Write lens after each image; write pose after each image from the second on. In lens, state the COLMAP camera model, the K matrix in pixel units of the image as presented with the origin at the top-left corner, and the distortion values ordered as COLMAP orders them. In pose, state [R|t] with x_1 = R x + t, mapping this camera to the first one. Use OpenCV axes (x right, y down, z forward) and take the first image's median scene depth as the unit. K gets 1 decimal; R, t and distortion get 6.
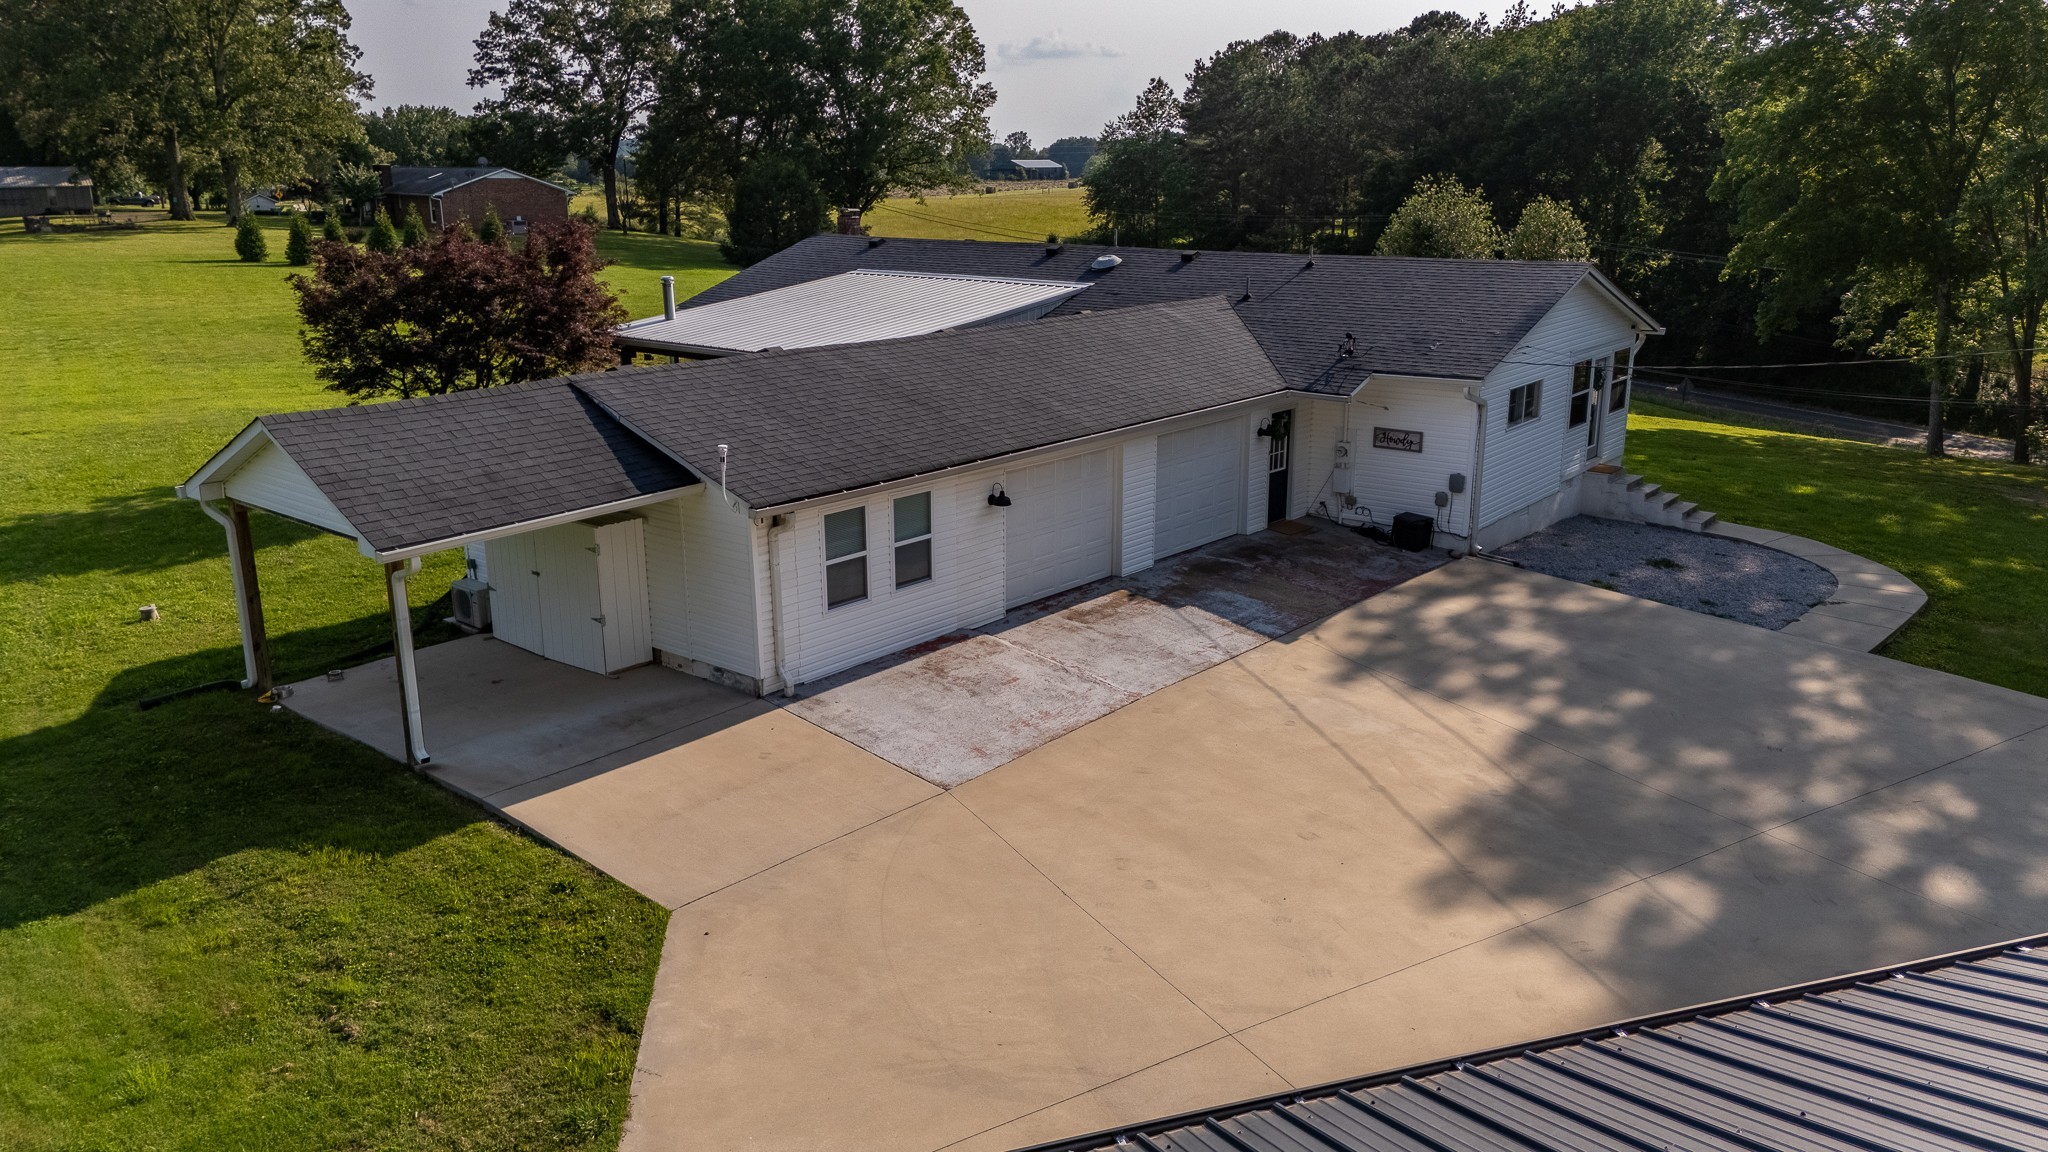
lens RADIAL K [[1475.0, 0, 1020.7], [0, 1475.0, 583.9], [0, 0, 1]] dist [0.045356, -0.006196]
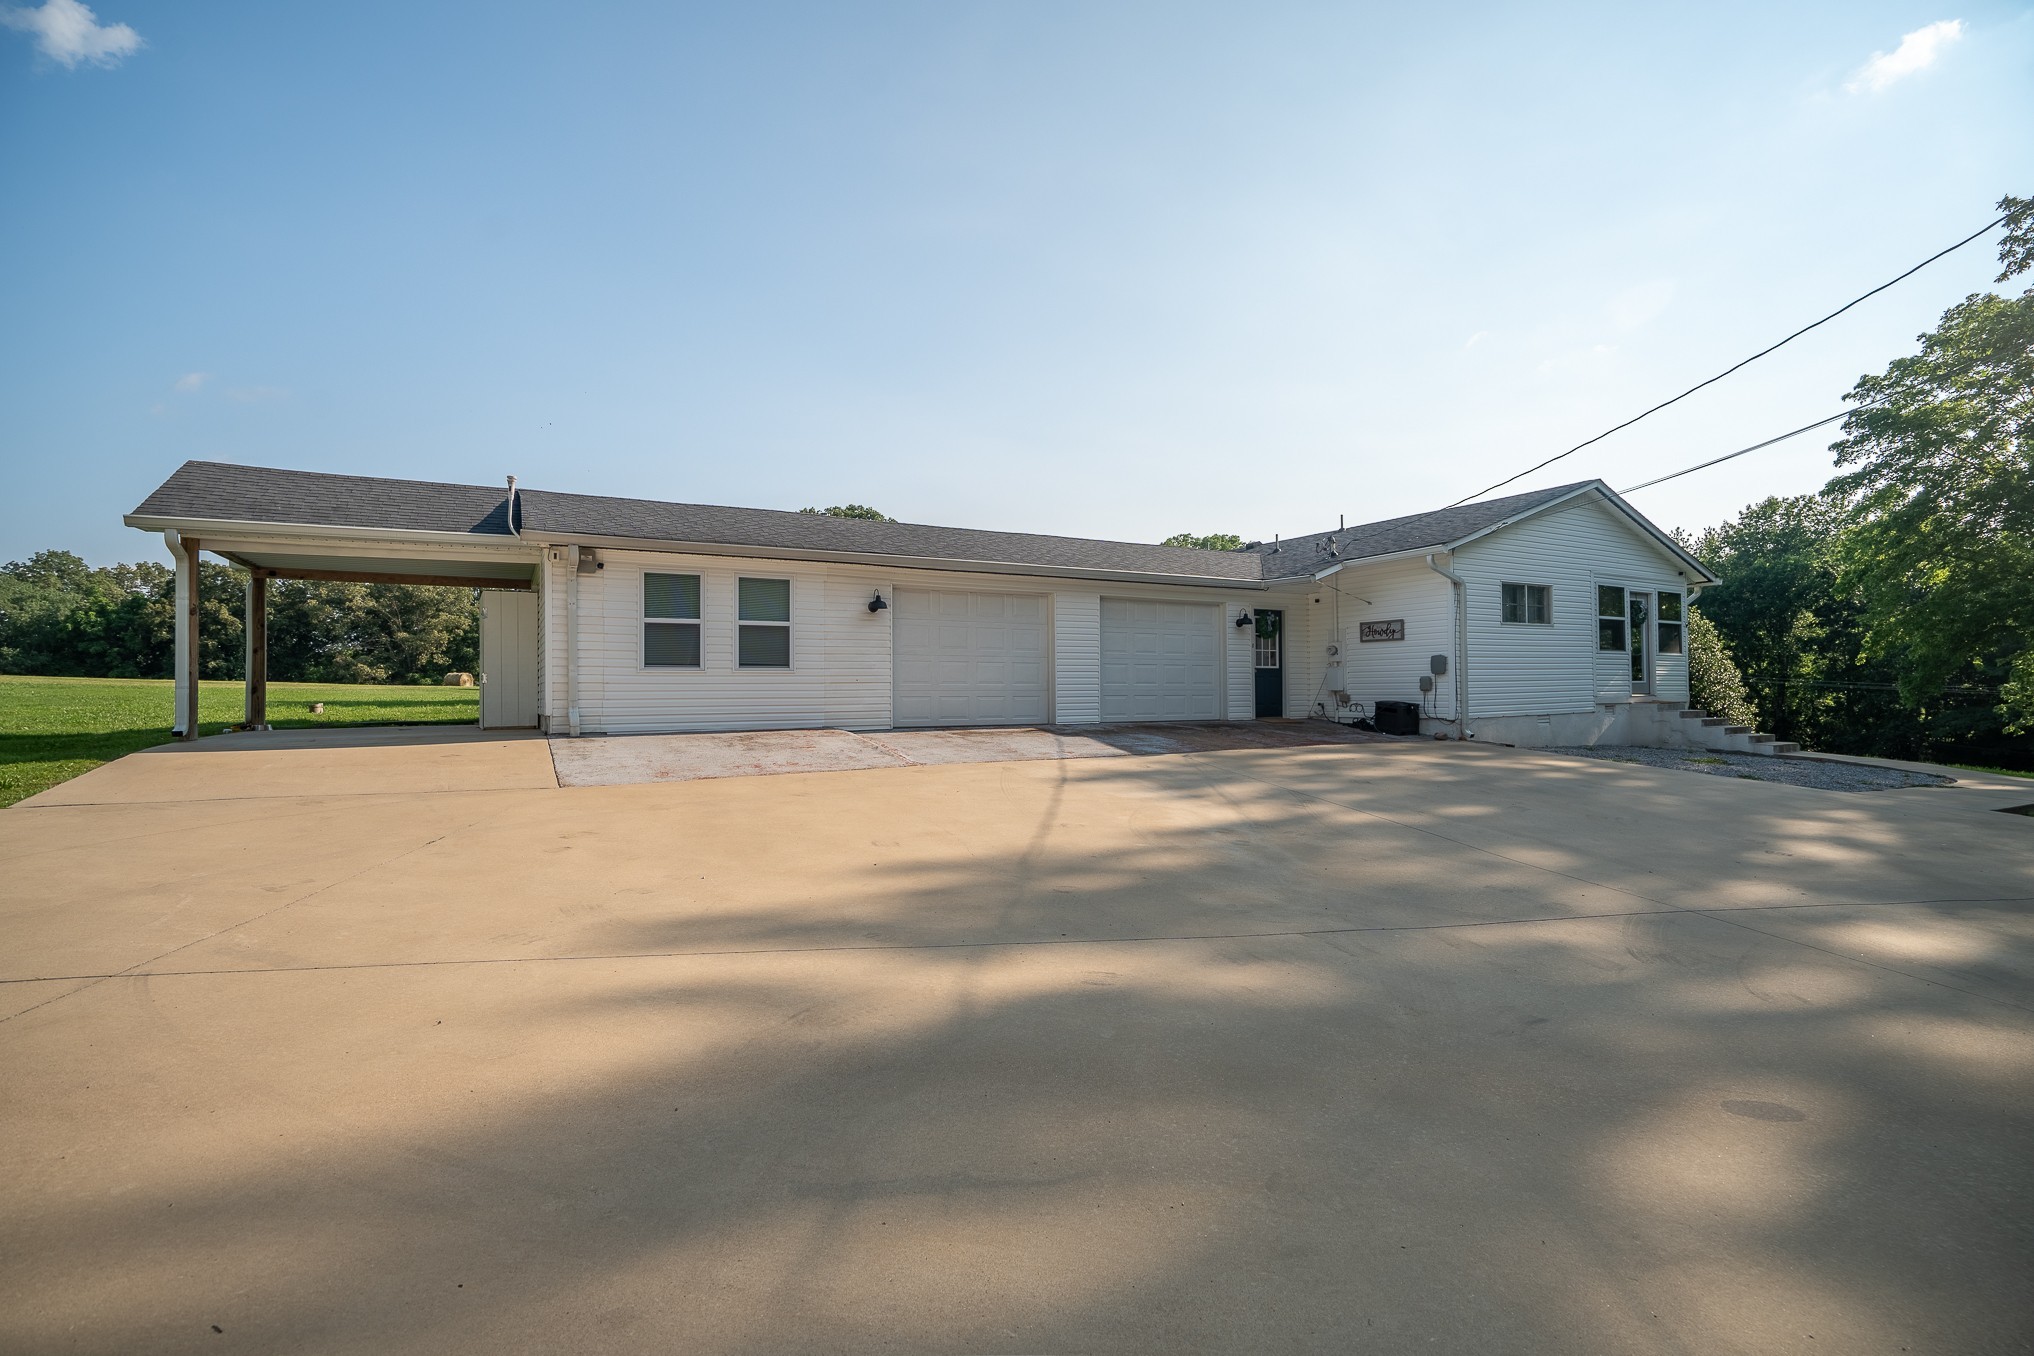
lens RADIAL K [[908.5, 0, 1017.7], [0, 908.5, 668.5], [0, 0, 1]] dist [0.003546, 0.000852]
pose [[0.941649, -0.004030, -0.336573, 0.230905], [-0.089593, 0.960855, -0.262165, 0.114031], [0.324454, 0.277022, 0.904427, 0.363864]]
